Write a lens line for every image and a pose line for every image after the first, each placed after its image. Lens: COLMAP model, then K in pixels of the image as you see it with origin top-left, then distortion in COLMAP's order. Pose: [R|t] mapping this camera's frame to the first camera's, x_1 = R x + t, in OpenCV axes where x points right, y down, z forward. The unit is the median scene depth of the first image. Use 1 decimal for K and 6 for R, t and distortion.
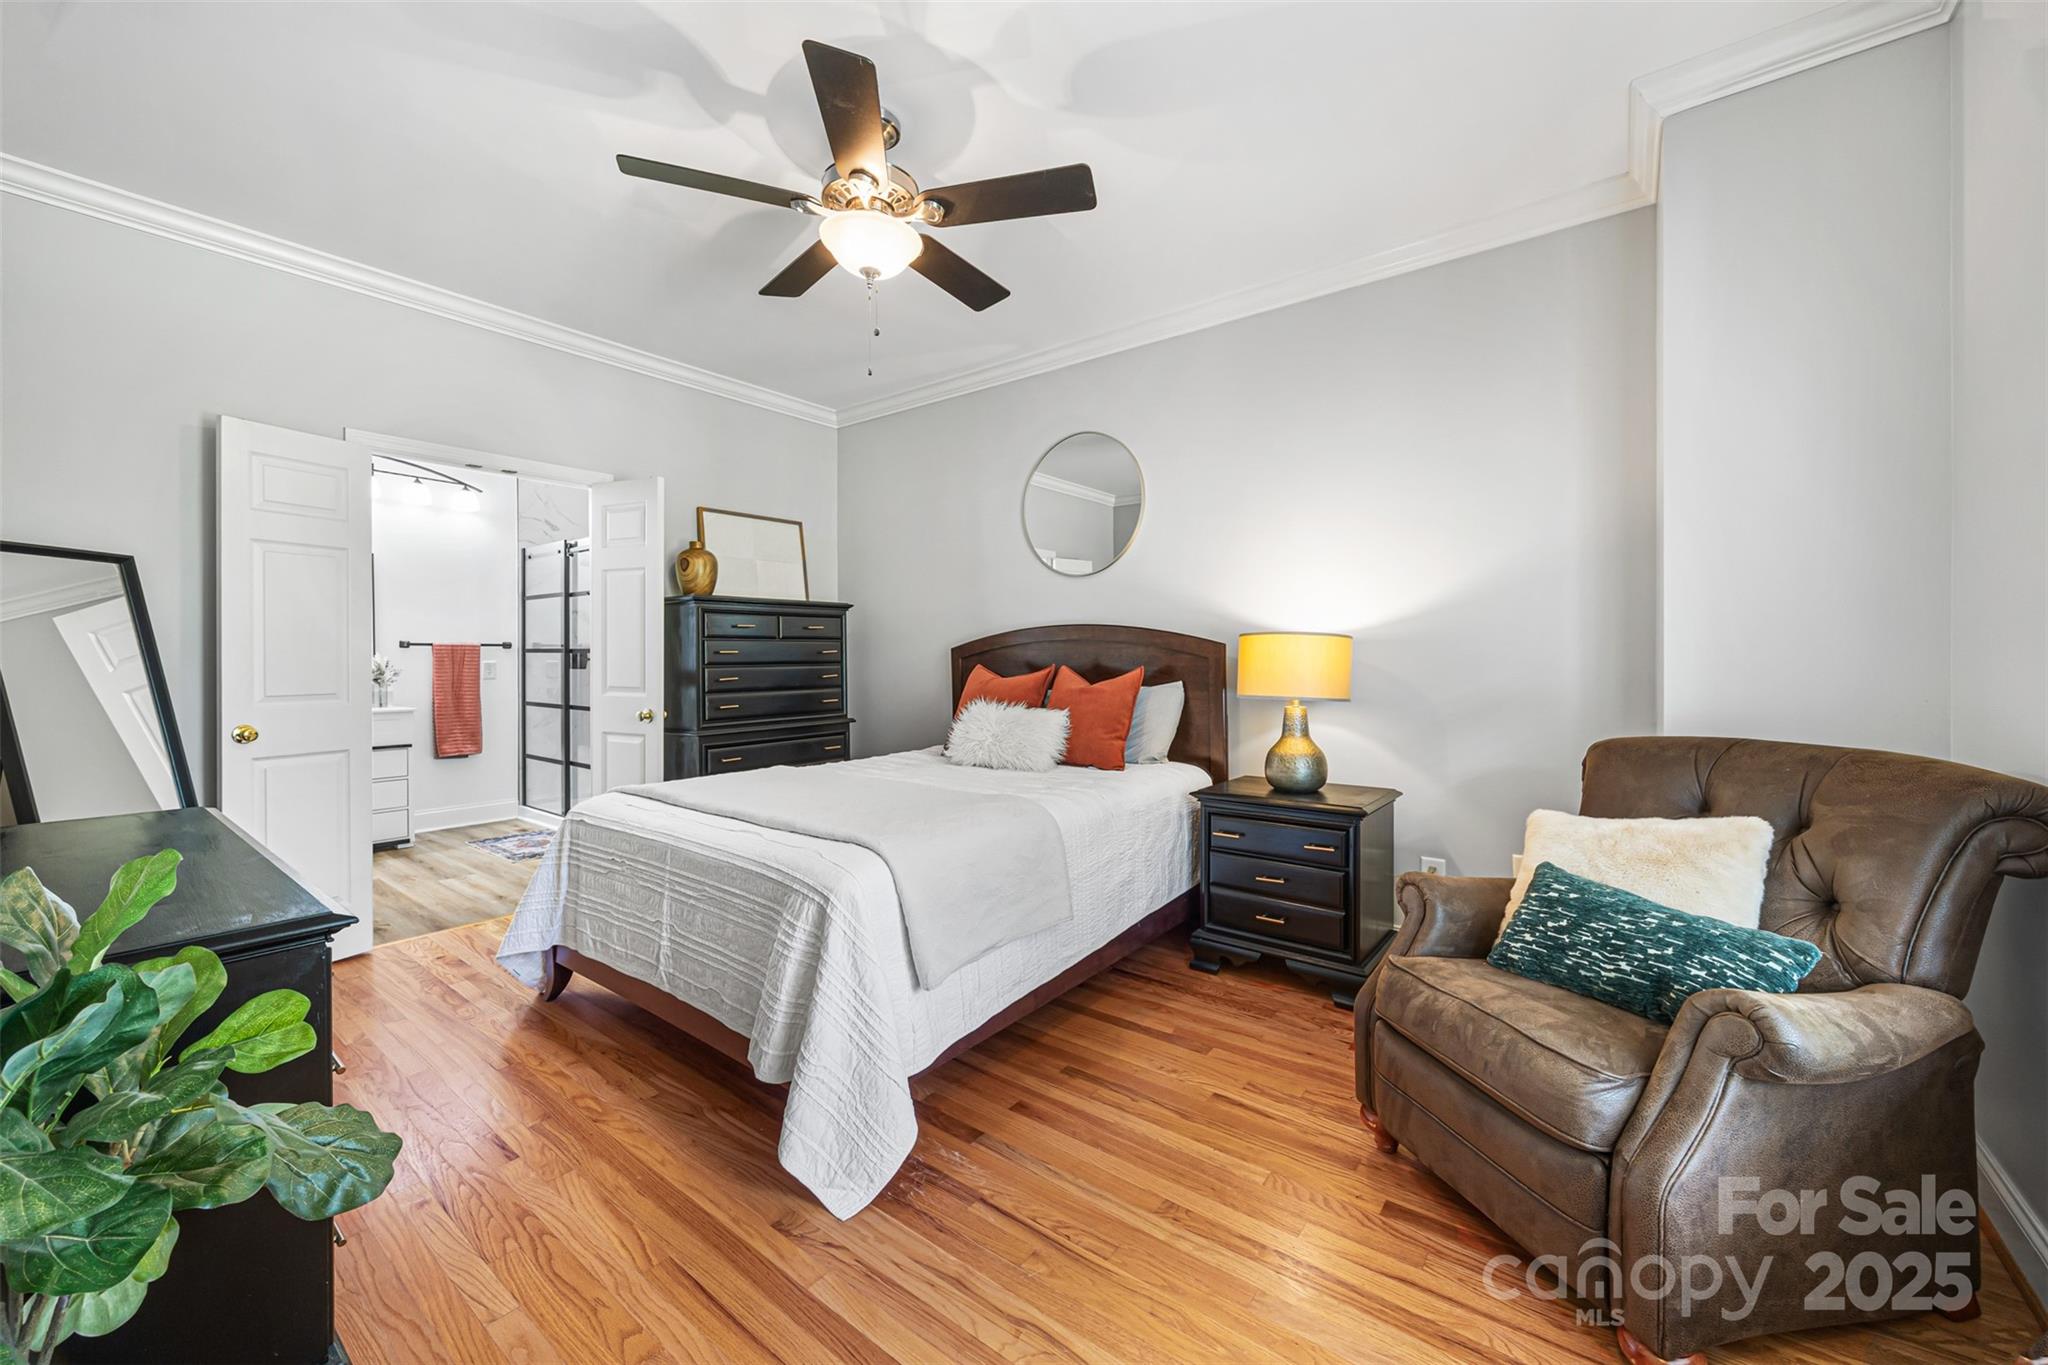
lens RADIAL K [[778.7, 0, 1033.9], [0, 778.7, 662.9], [0, 0, 1]] dist [-0.000756, -0.000186]
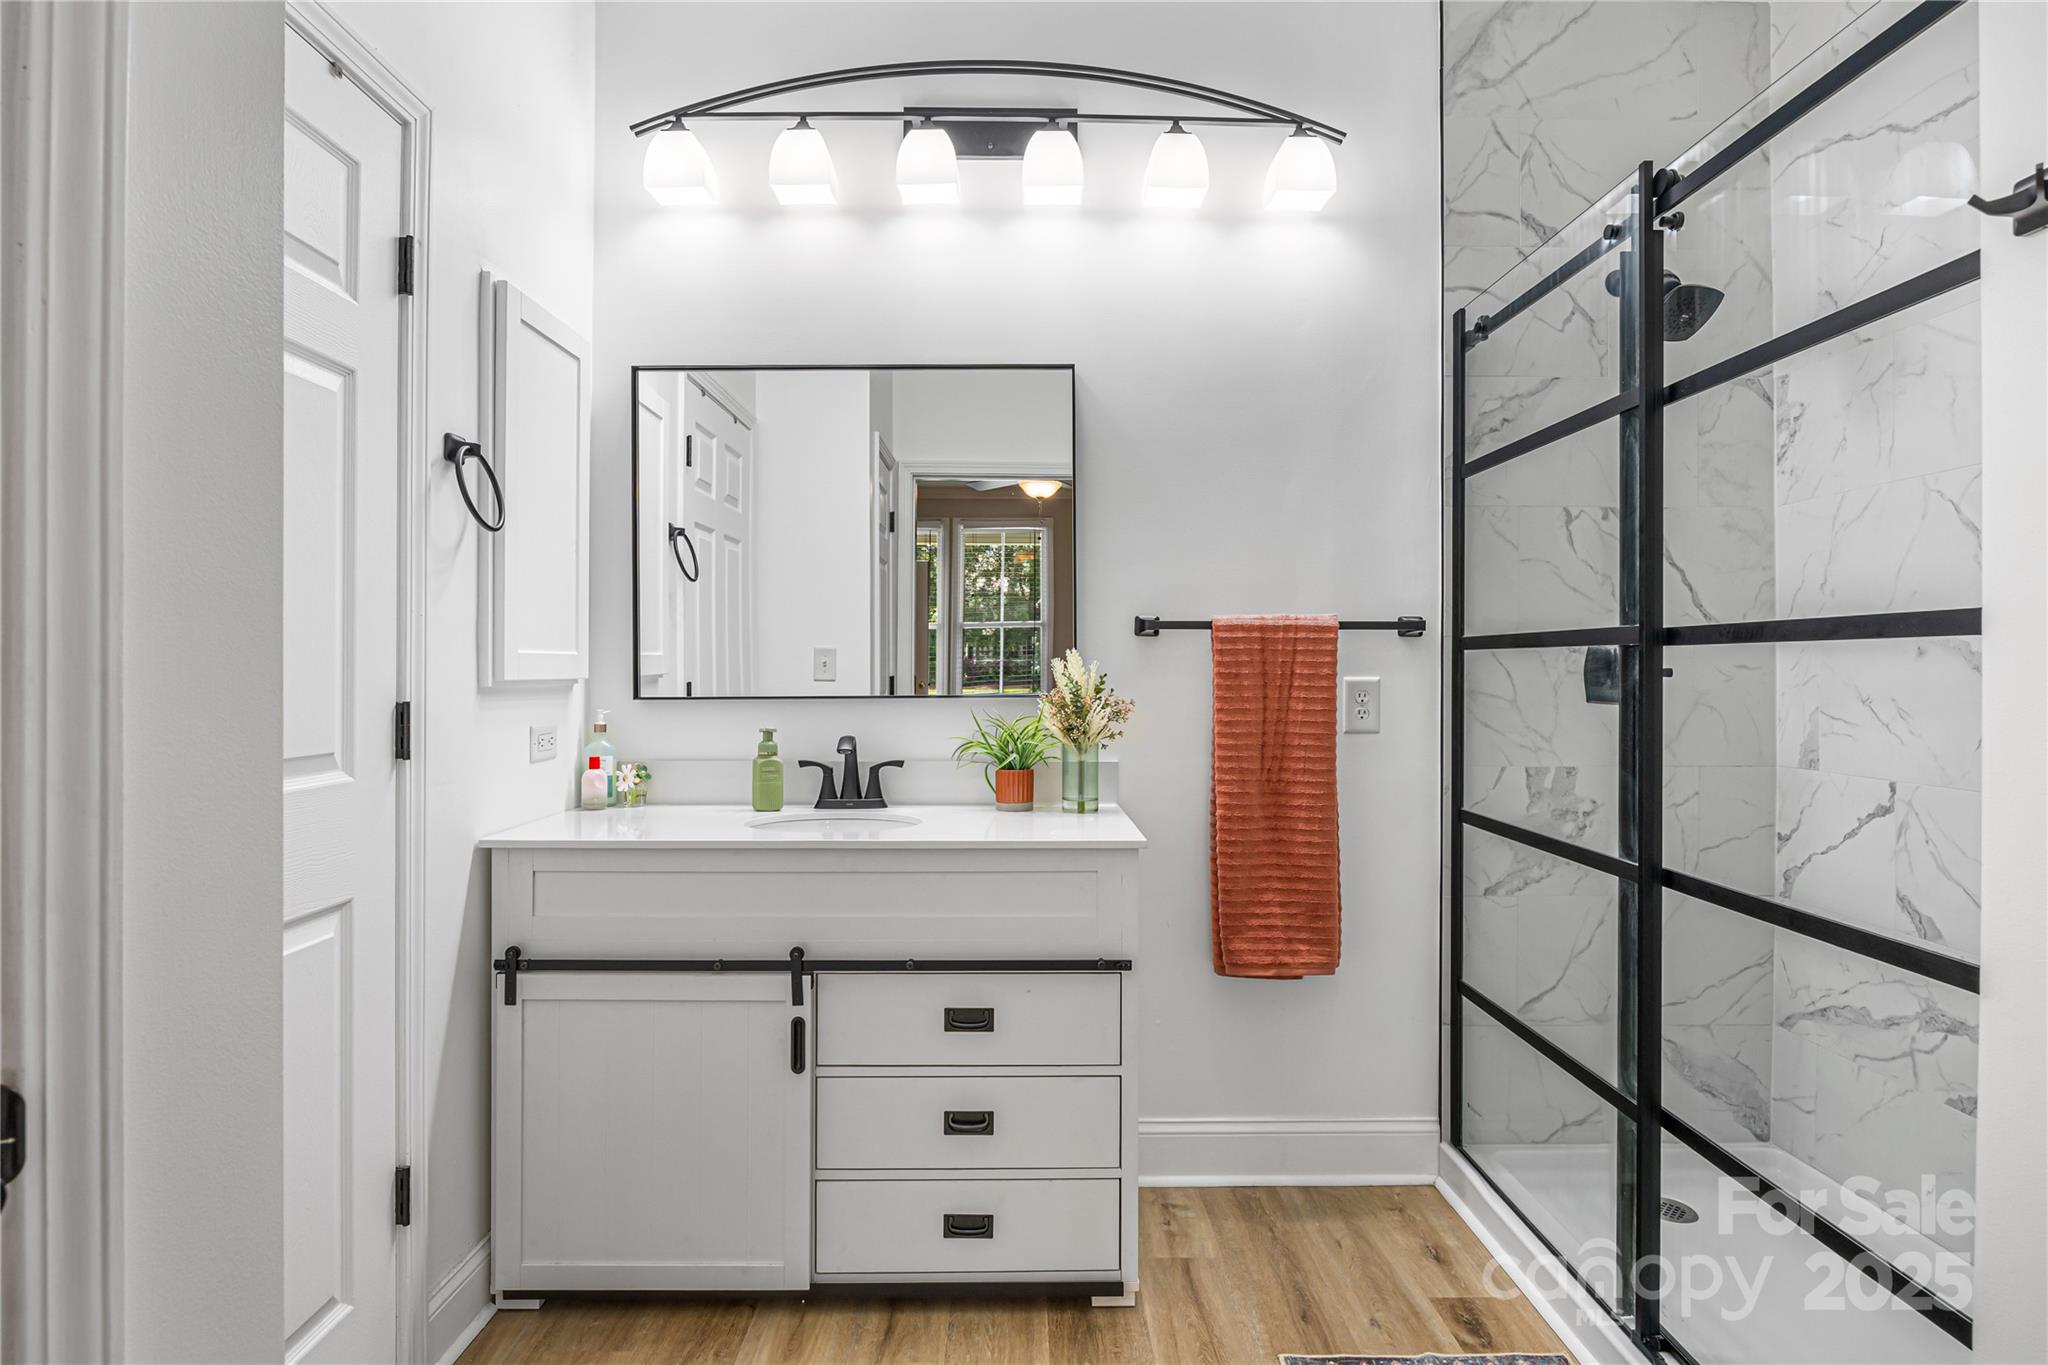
lens RADIAL K [[1060.2, 0, 1021.7], [0, 1060.2, 667.0], [0, 0, 1]] dist [-0.002855, 0.000635]
pose [[0.604443, 0.001589, -0.796647, -0.451942], [-0.006471, 0.999975, -0.002916, -0.004229], [0.796622, 0.006918, 0.604438, 0.647052]]
